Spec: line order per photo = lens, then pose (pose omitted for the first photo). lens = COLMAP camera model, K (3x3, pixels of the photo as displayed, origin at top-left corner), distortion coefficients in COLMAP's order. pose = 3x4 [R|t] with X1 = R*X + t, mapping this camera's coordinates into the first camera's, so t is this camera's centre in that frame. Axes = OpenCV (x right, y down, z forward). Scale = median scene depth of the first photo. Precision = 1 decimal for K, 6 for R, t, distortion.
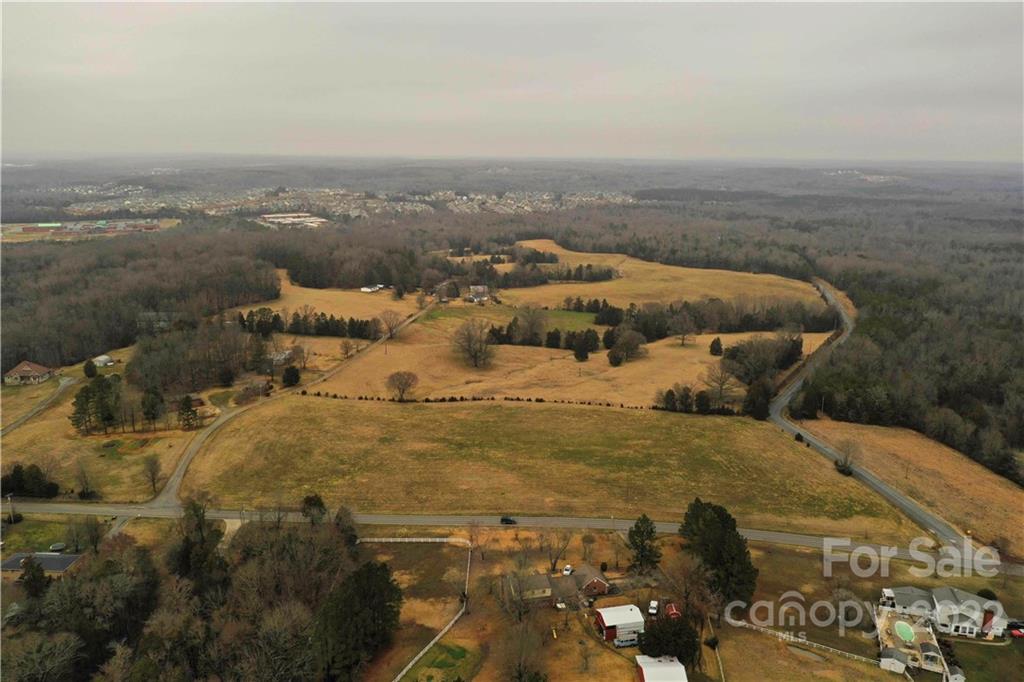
lens RADIAL K [[808.7, 0, 510.2], [0, 808.7, 348.4], [0, 0, 1]] dist [-0.005334, 0.009491]
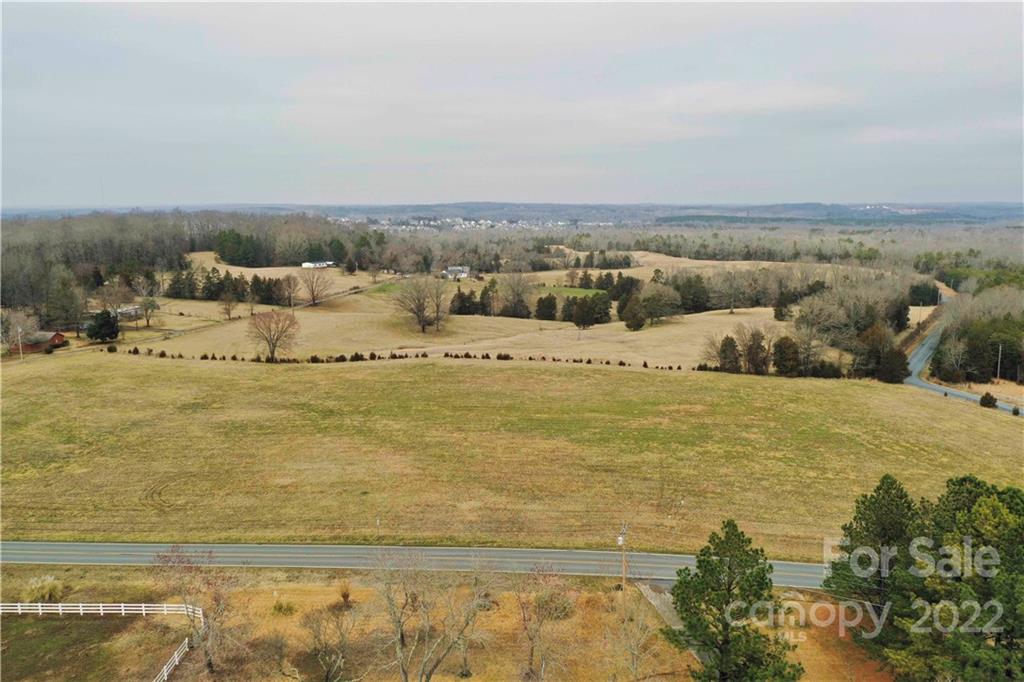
lens RADIAL K [[808.7, 0, 510.8], [0, 808.7, 341.3], [0, 0, 1]] dist [-0.005334, 0.009491]
pose [[0.999626, -0.007548, -0.026302, 0.058791], [0.005638, 0.997391, -0.071972, 0.098092], [0.026777, 0.071797, 0.997060, 0.430656]]
